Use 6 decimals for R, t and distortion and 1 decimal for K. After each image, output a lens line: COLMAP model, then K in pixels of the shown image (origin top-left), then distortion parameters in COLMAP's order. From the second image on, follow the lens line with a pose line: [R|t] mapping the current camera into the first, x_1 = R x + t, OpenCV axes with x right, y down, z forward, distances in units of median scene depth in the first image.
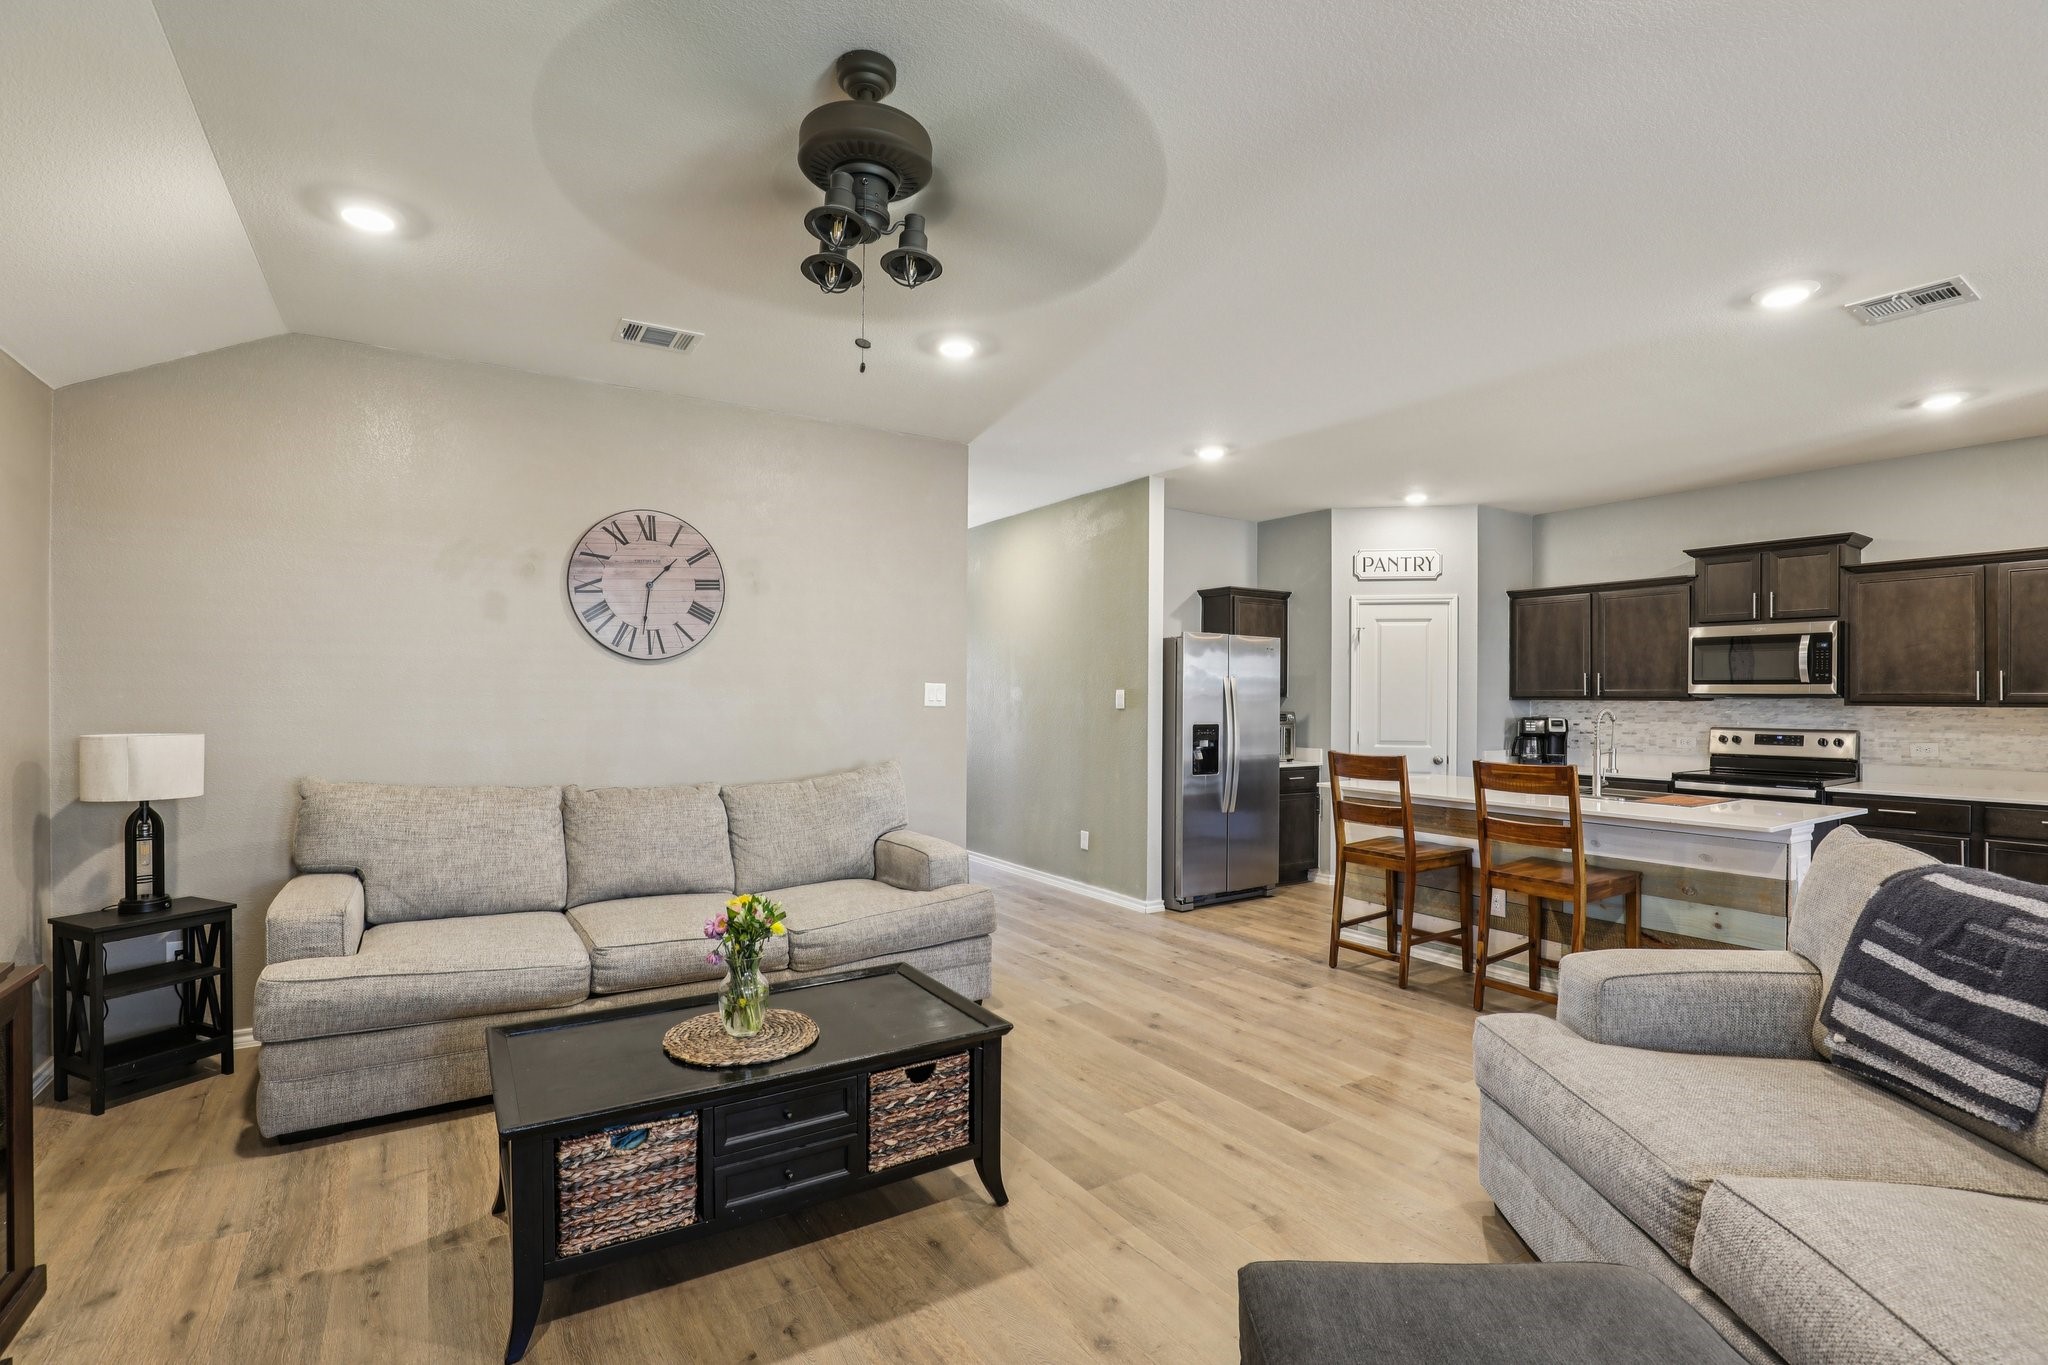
lens RADIAL K [[934.4, 0, 1025.1], [0, 934.4, 697.5], [0, 0, 1]] dist [-0.042284, 0.009316]
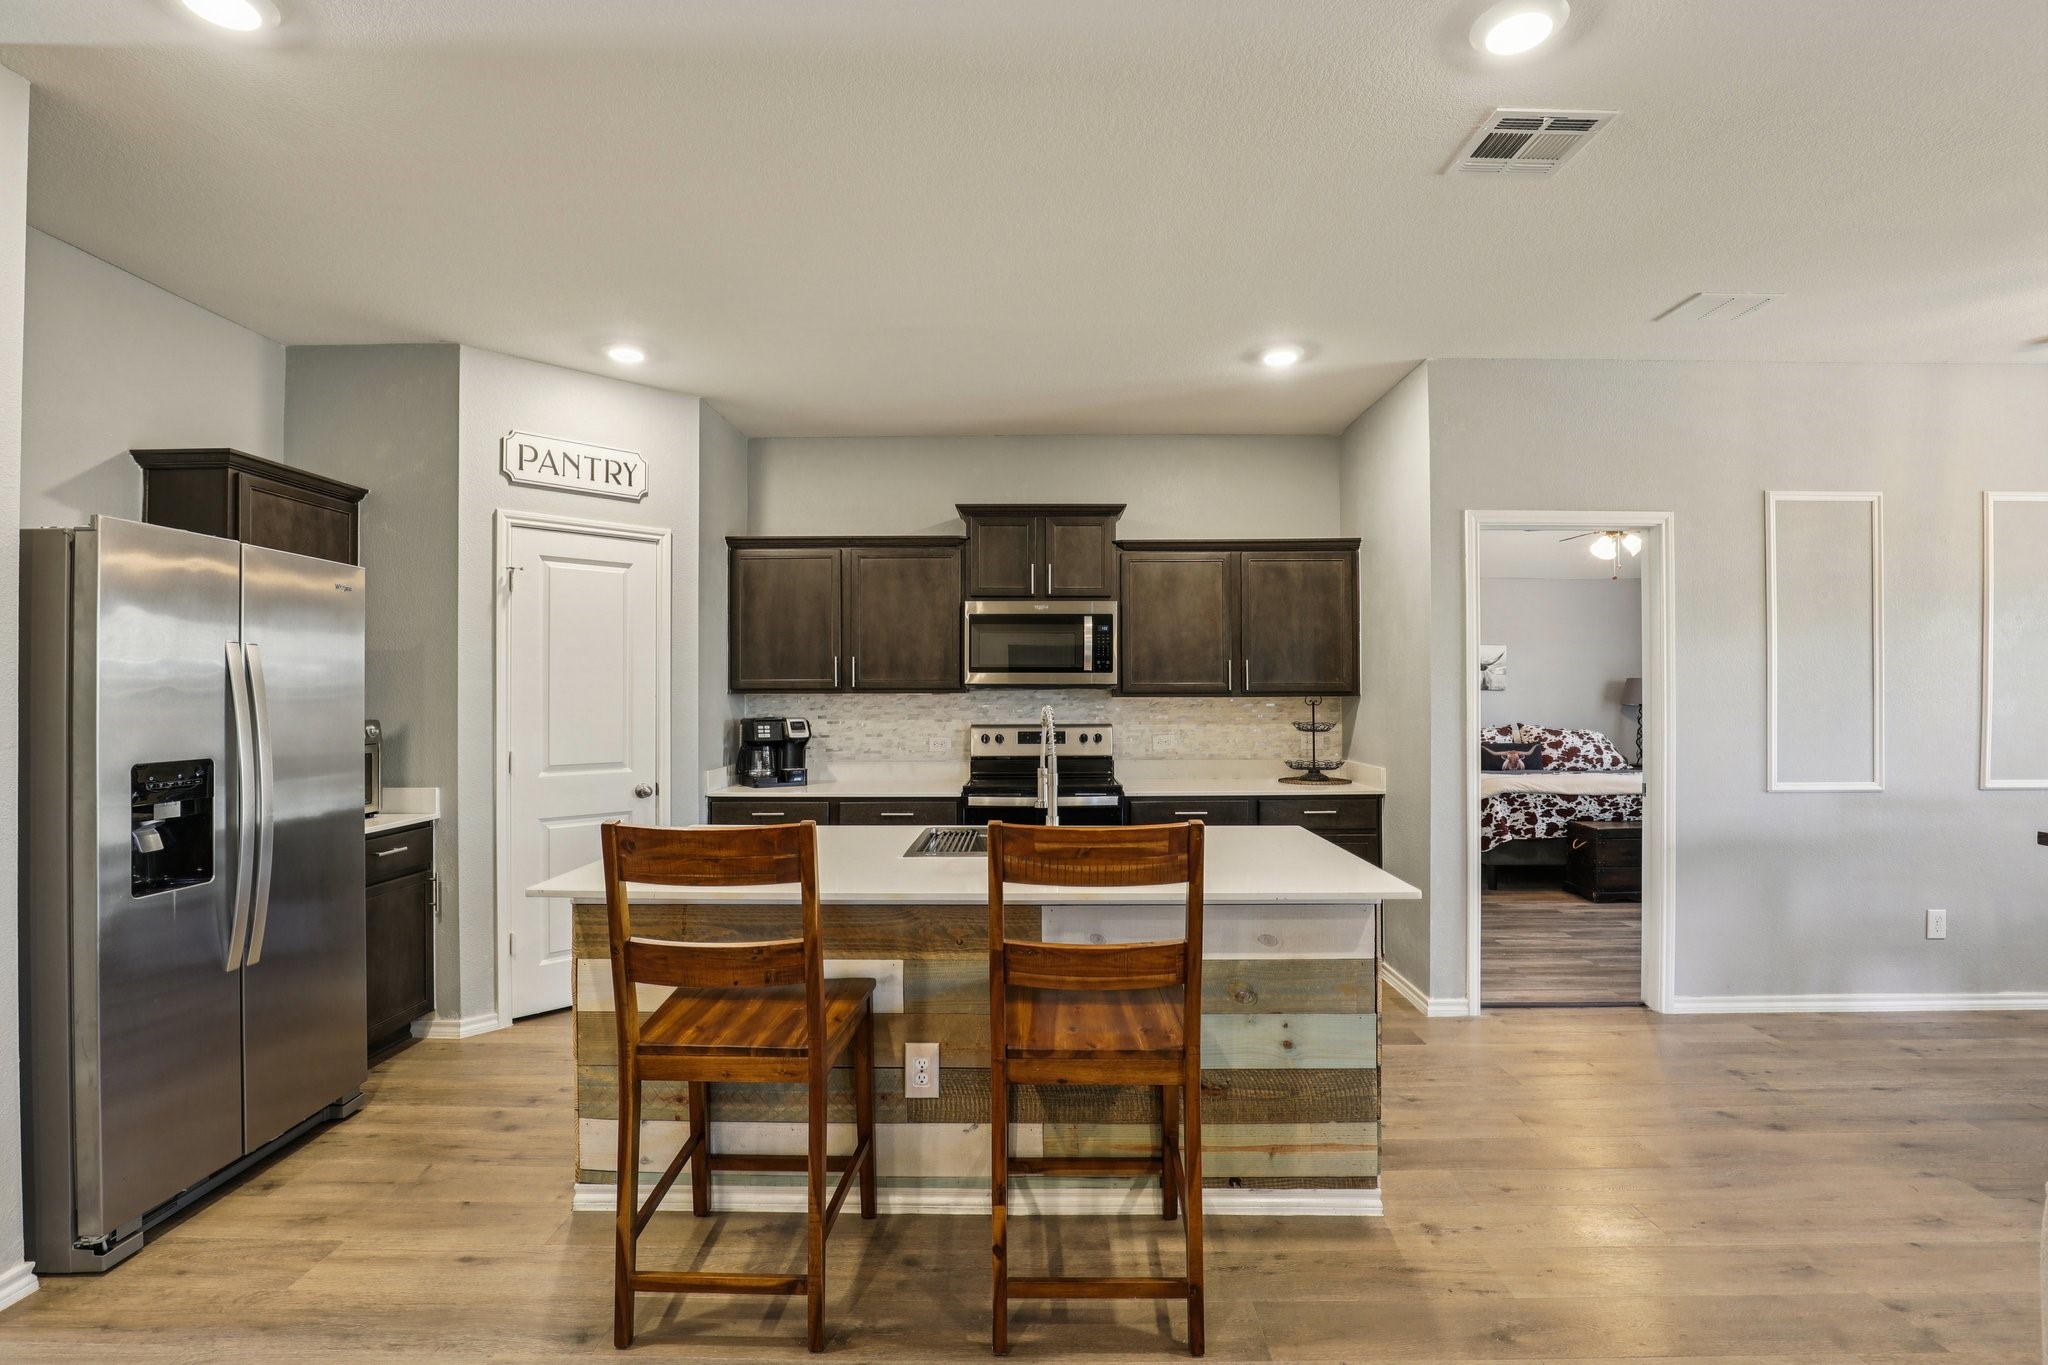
lens RADIAL K [[938.3, 0, 1027.4], [0, 938.3, 686.4], [0, 0, 1]] dist [-0.037713, 0.007626]
pose [[0.549671, -0.000964, 0.835381, 0.072365], [0.005269, 0.999983, -0.002313, 0.000011], [-0.835365, 0.005673, 0.549667, 0.501407]]
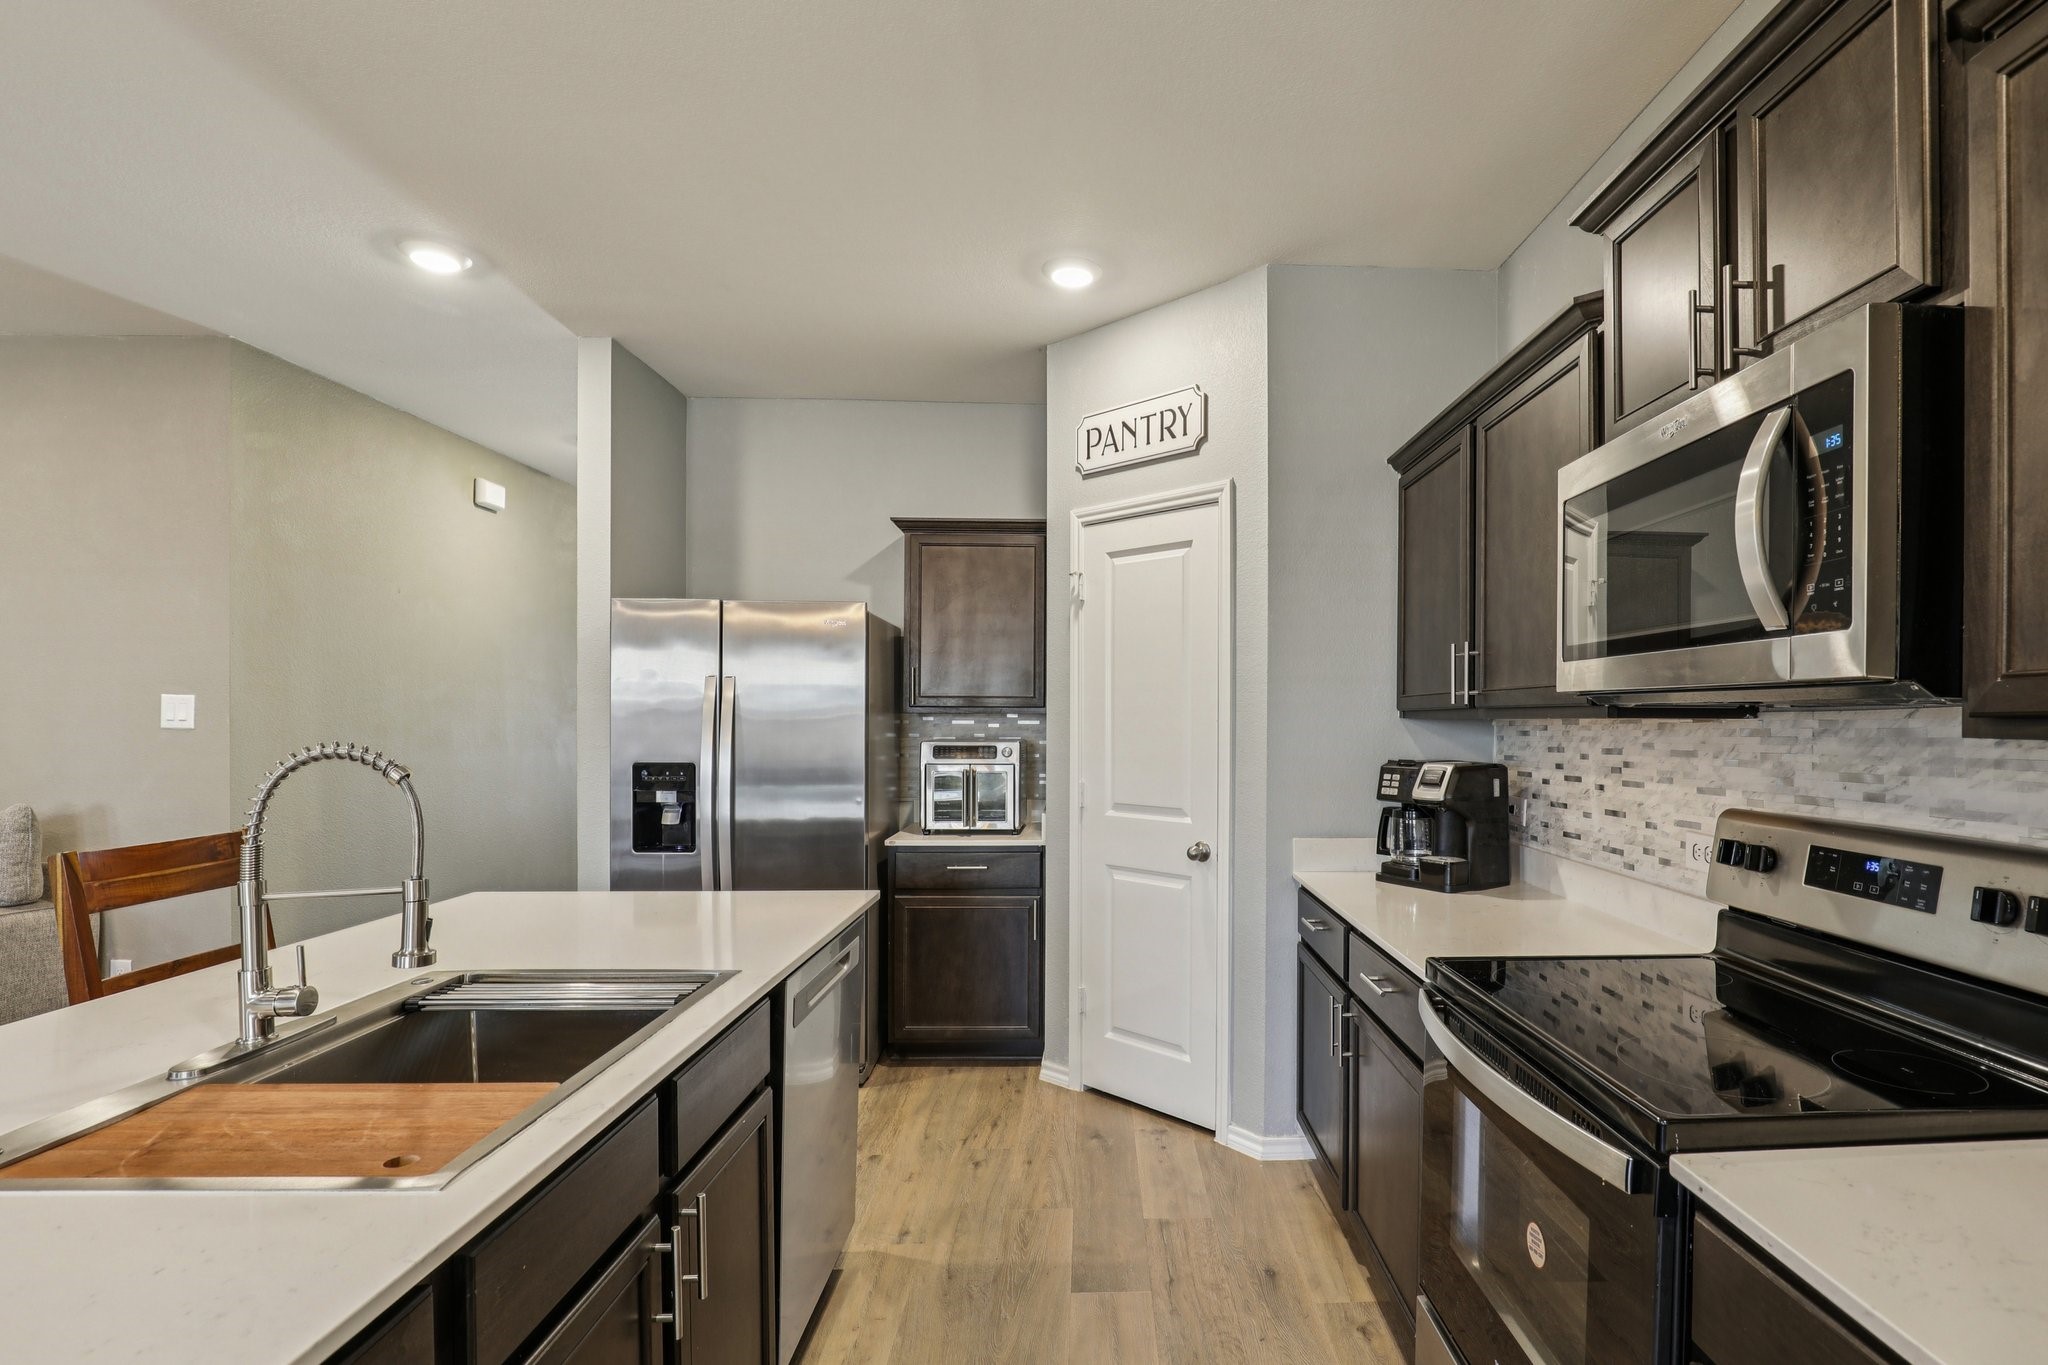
lens RADIAL K [[987.6, 0, 1144.9], [0, 987.6, 723.6], [0, 0, 1]] dist [-0.036274, 0.000370]
pose [[0.867797, 0.000065, -0.496918, 0.757171], [0.001192, 0.999997, 0.002212, 0.004638], [0.496917, -0.002512, 0.867795, 0.652927]]
